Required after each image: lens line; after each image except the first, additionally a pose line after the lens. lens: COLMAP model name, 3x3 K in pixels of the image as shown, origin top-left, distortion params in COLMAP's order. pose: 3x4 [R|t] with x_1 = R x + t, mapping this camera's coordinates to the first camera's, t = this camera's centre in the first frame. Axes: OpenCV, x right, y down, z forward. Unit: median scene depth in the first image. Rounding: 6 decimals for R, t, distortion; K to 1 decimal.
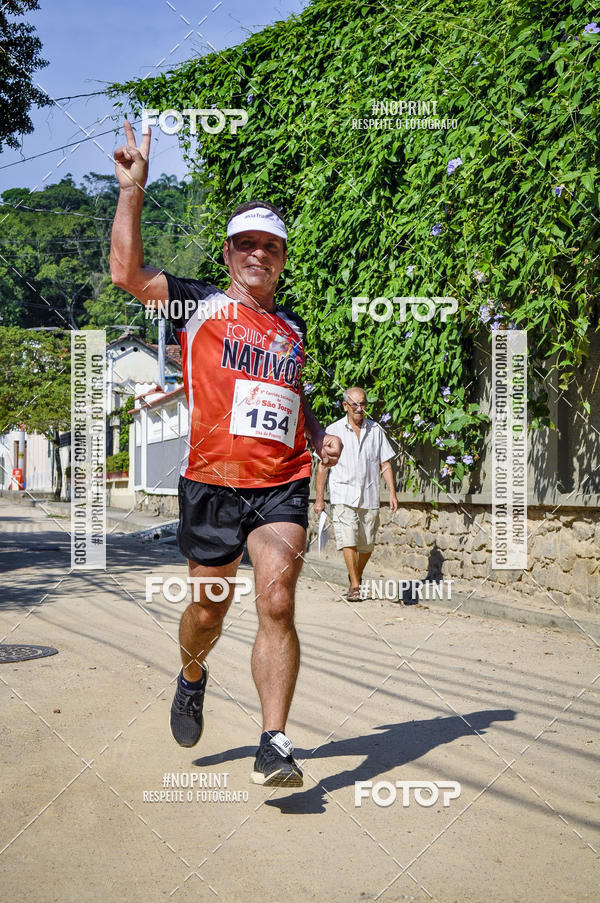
lens RADIAL K [[1669.8, 0, 302.4], [0, 1669.8, 451.1], [0, 0, 1]] dist [0.011754, 0.041111]
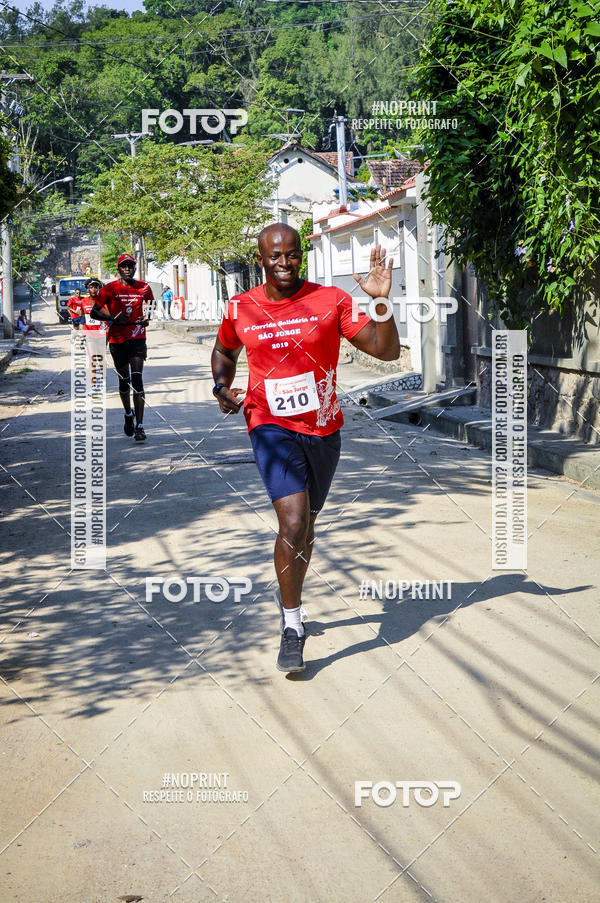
lens RADIAL K [[1602.2, 0, 285.6], [0, 1602.2, 452.0], [0, 0, 1]] dist [0.015480, -0.014272]
pose [[0.993923, -0.036947, -0.103693, -0.067890], [0.049601, 0.991260, 0.122239, -0.031192], [0.098271, -0.126640, 0.987069, 0.347381]]
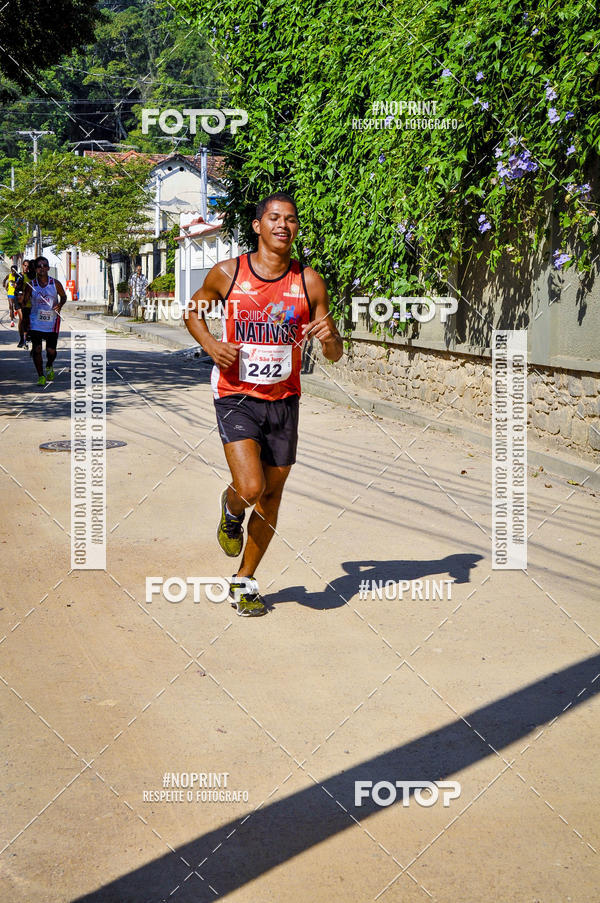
lens RADIAL K [[1785.7, 0, 299.5], [0, 1785.7, 452.0], [0, 0, 1]] dist [0.015472, 0.091919]
pose [[0.999314, 0.011224, -0.035280, 0.047544], [-0.007064, 0.993235, 0.115908, -0.042363], [0.036342, -0.115580, 0.992633, -0.406278]]
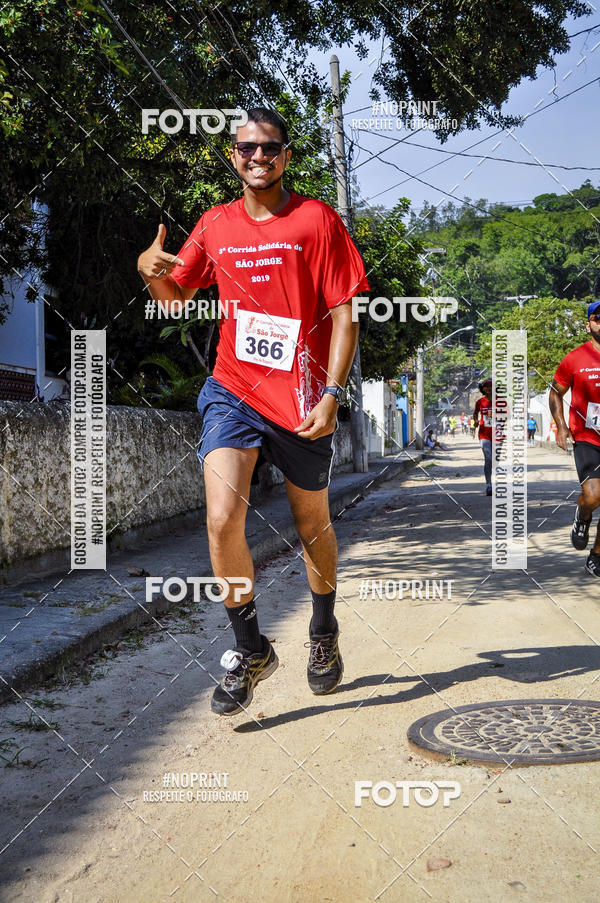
lens RADIAL K [[1283.0, 0, 289.3], [0, 1283.0, 468.2], [0, 0, 1]] dist [-0.052303, 0.058623]
pose [[0.931727, -0.018267, -0.362701, -0.057075], [0.034104, 0.998722, 0.037311, 0.008176], [0.361556, -0.047133, 0.931158, 0.294516]]
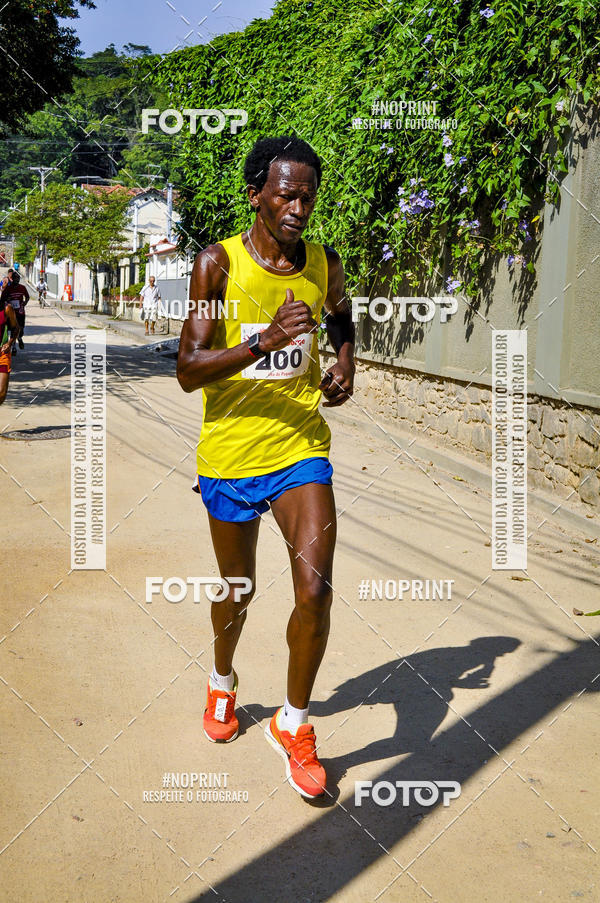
lens RADIAL K [[1334.1, 0, 311.0], [0, 1334.1, 464.6], [0, 0, 1]] dist [-0.016299, -0.129374]
pose [[0.999434, 0.031421, 0.012031, 0.057136], [-0.032877, 0.988030, 0.150716, -0.046238], [-0.007151, -0.151026, 0.988504, -0.289097]]
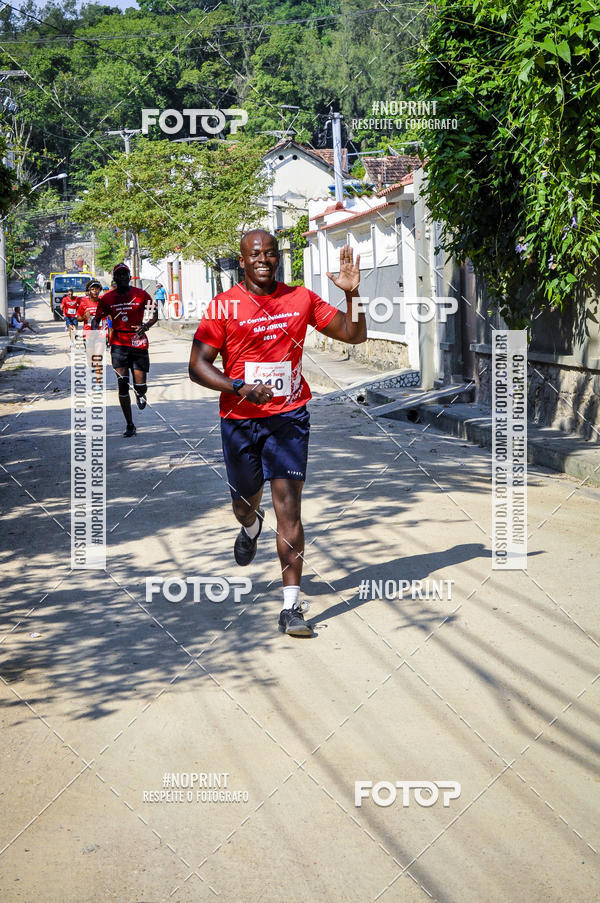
lens RADIAL K [[1602.2, 0, 285.6], [0, 1602.2, 452.0], [0, 0, 1]] dist [0.015480, -0.014272]
pose [[0.994347, -0.037372, -0.099387, -0.071473], [0.049660, 0.991016, 0.124185, -0.031124], [0.093853, -0.128419, 0.987269, 0.351264]]
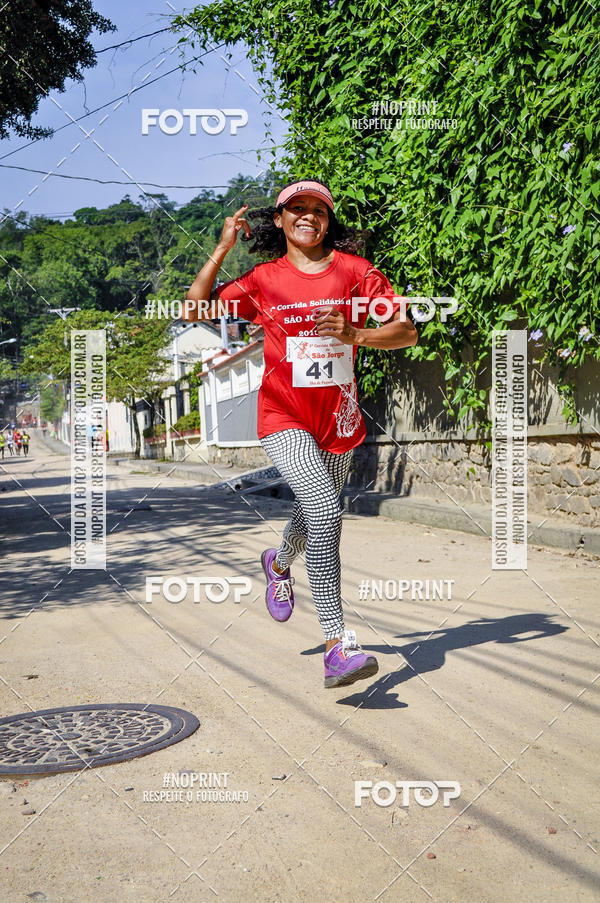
lens RADIAL K [[1283.0, 0, 289.3], [0, 1283.0, 468.2], [0, 0, 1]] dist [-0.052303, 0.058623]
pose [[0.998028, -0.057764, -0.024560, -0.051722], [0.058796, 0.997318, 0.043587, 0.009384], [0.021976, -0.044945, 0.998748, 0.296401]]
